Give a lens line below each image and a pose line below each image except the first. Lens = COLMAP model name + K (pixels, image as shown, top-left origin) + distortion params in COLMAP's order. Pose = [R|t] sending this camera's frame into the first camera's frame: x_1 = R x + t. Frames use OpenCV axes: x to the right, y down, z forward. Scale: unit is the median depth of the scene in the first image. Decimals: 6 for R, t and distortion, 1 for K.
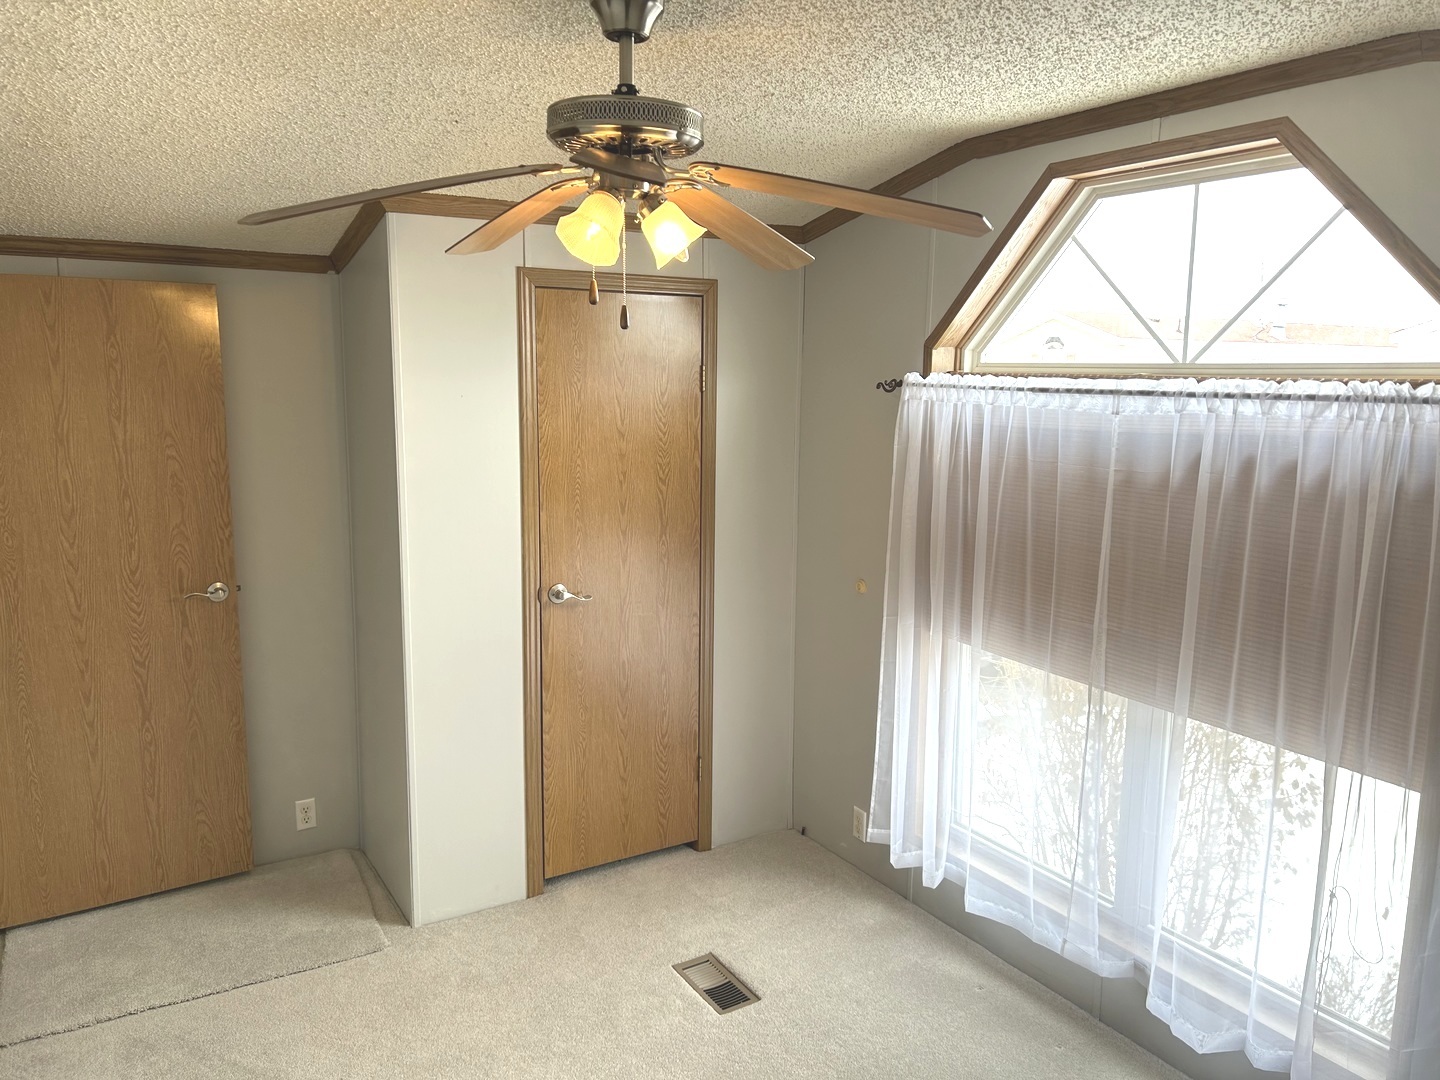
lens RADIAL K [[1086.2, 0, 721.1], [0, 1086.2, 540.6], [0, 0, 1]] dist [0.027383, 0.000925]
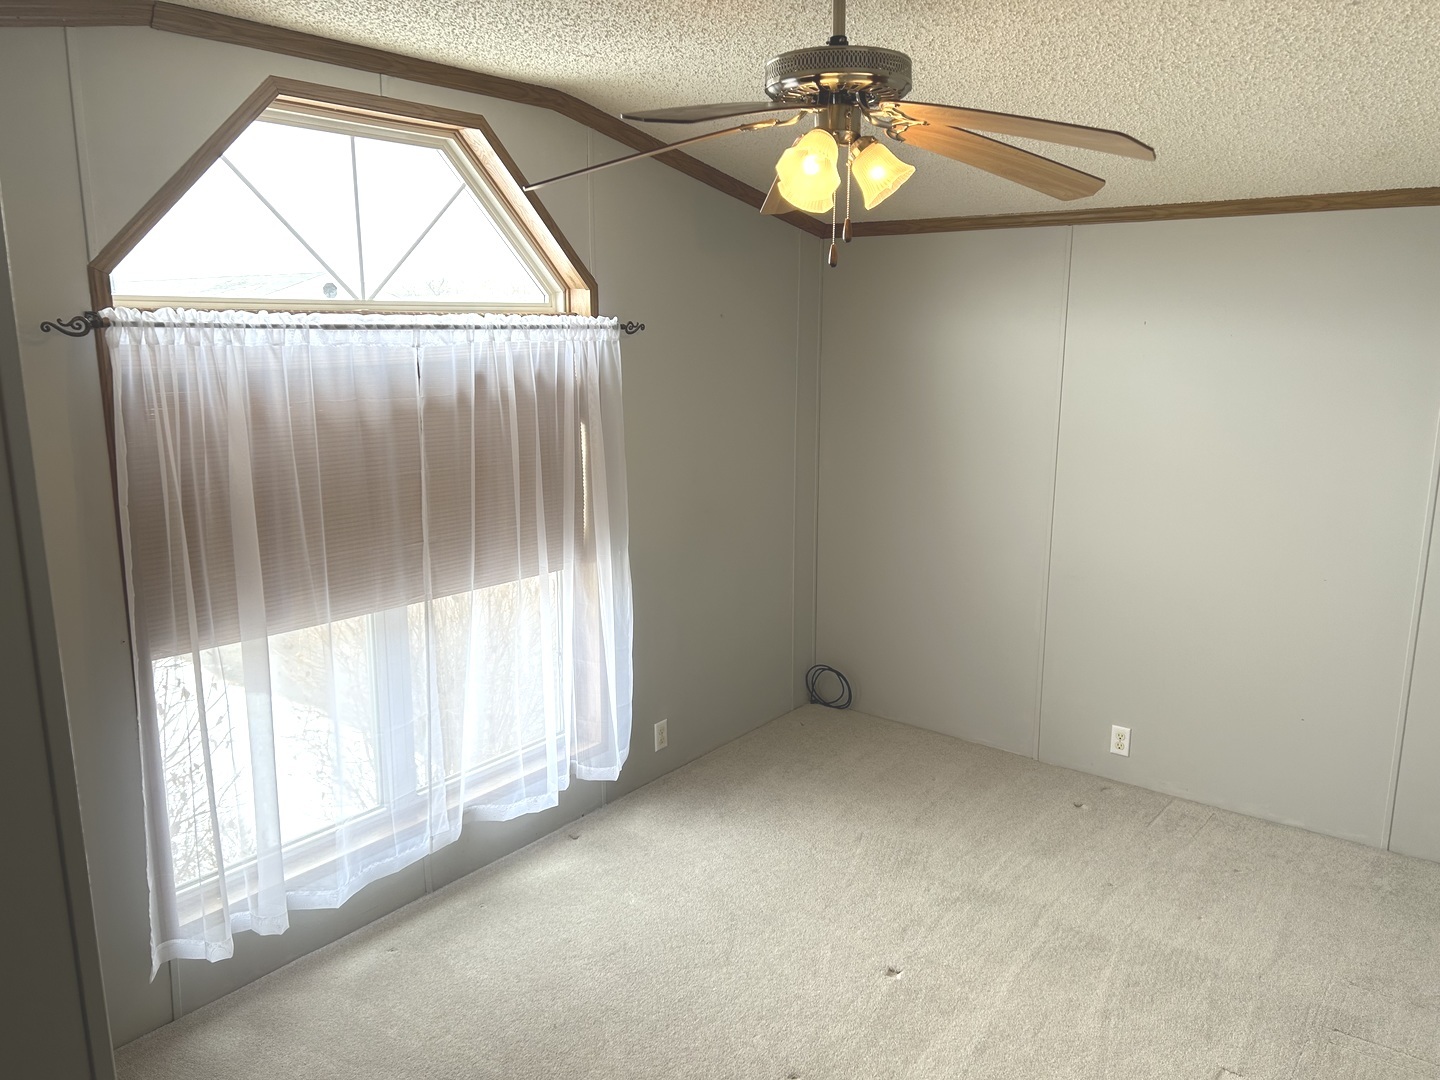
lens RADIAL K [[1086.2, 0, 722.4], [0, 1086.2, 543.1], [0, 0, 1]] dist [0.027383, 0.000925]
pose [[-0.347646, -0.195703, 0.916975, -0.771351], [0.145751, 0.954808, 0.259035, -0.162343], [-0.926229, 0.223702, -0.303411, 1.061060]]
